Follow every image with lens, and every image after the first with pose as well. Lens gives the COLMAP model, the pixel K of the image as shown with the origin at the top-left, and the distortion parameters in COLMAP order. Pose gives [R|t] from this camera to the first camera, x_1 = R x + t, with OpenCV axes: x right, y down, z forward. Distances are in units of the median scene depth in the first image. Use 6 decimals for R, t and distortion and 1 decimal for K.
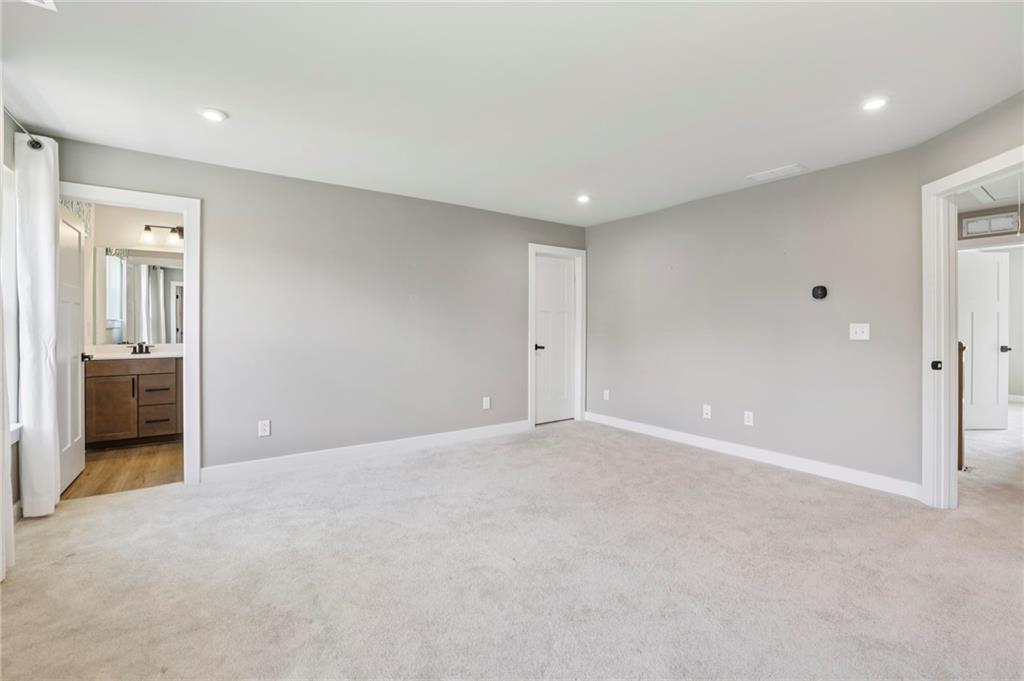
lens RADIAL K [[447.0, 0, 506.4], [0, 447.0, 329.3], [0, 0, 1]] dist [-0.031629, 0.006229]
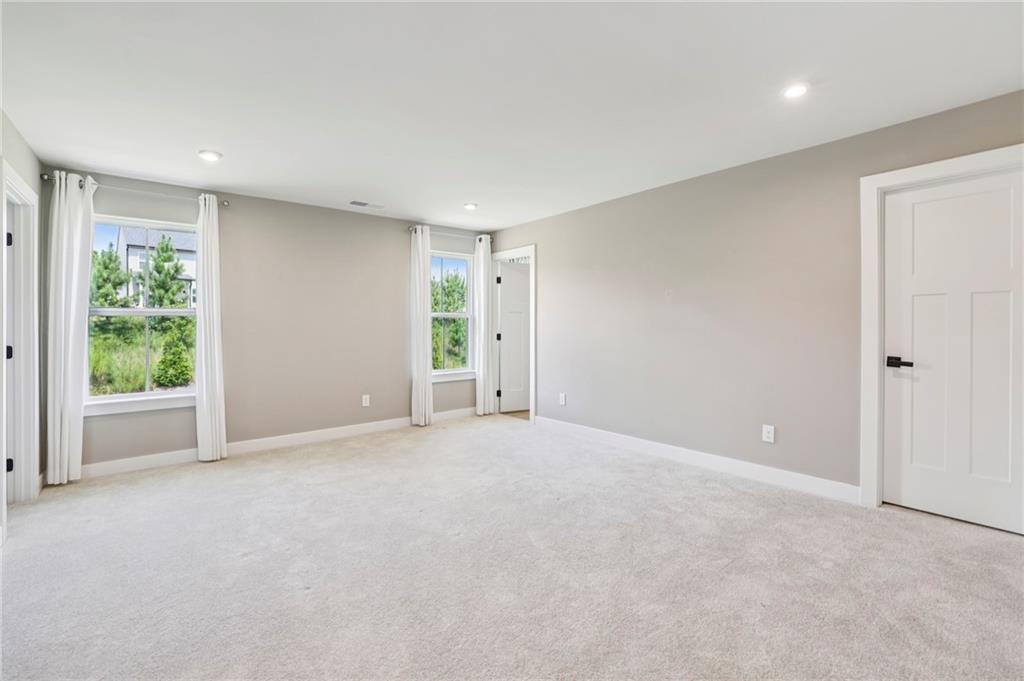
lens RADIAL K [[447.0, 0, 512.3], [0, 447.0, 326.9], [0, 0, 1]] dist [-0.031629, 0.006229]
pose [[0.084287, 0.005897, -0.996424, 0.637208], [0.002350, 0.999979, 0.006117, -0.008404], [0.996439, -0.002857, 0.084272, 0.561547]]
